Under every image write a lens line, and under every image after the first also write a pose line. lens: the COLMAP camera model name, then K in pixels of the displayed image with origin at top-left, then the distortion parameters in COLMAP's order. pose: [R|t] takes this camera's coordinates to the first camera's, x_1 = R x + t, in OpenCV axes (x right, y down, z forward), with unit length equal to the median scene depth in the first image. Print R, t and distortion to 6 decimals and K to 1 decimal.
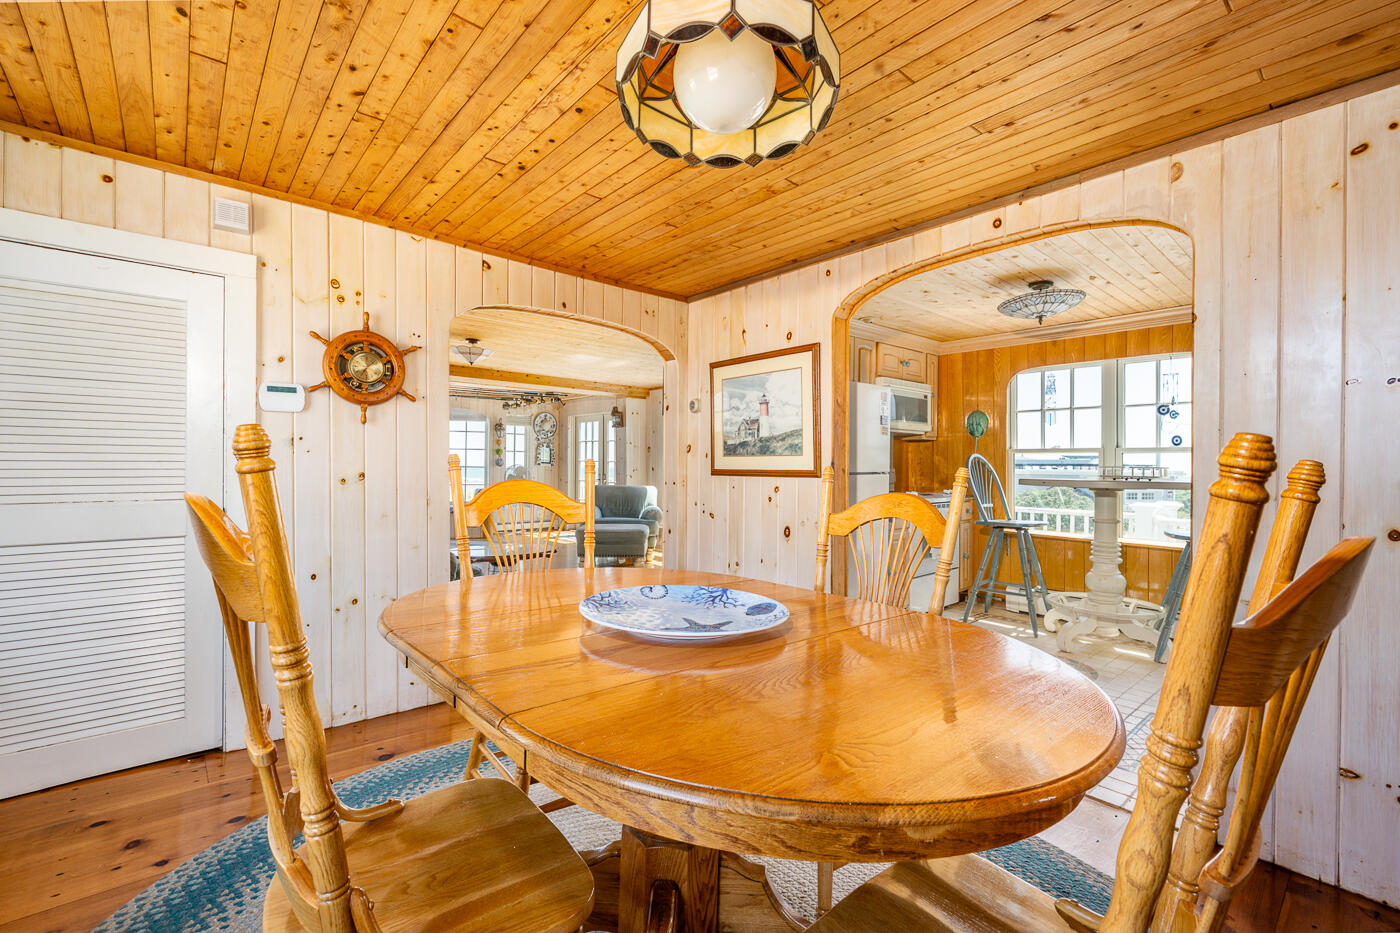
lens RADIAL K [[579.0, 0, 720.2], [0, 579.0, 464.0], [0, 0, 1]] dist [0.000566, 0.000276]
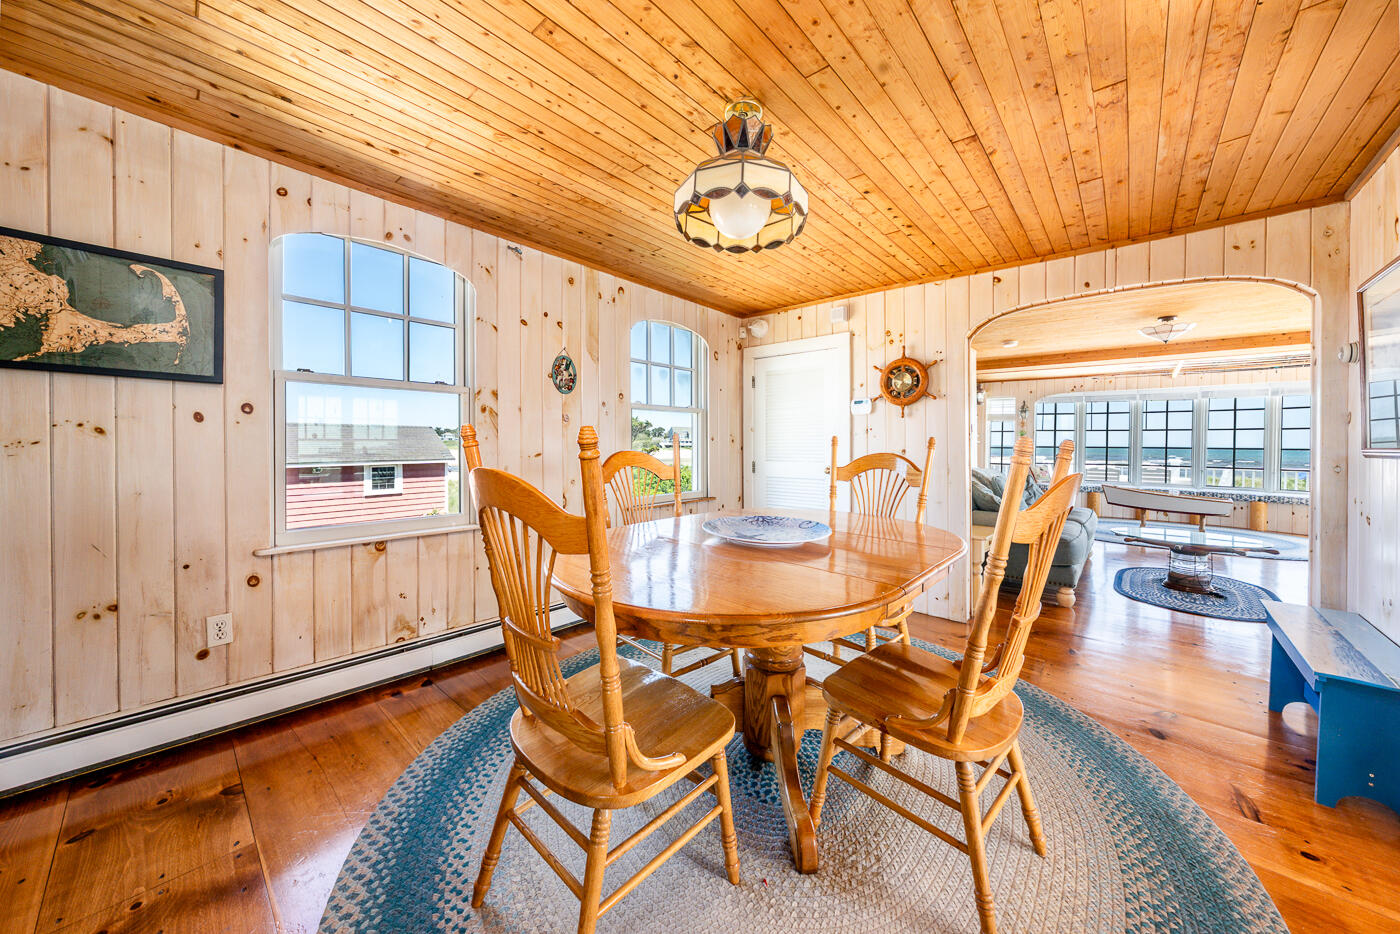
lens RADIAL K [[509.7, 0, 734.0], [0, 509.7, 448.8], [0, 0, 1]] dist [-0.003545, -0.000493]
pose [[0.153772, -0.001251, -0.988106, 0.651116], [-0.000471, 0.999999, -0.001339, 0.014737], [0.988106, 0.000671, 0.153771, 0.335825]]
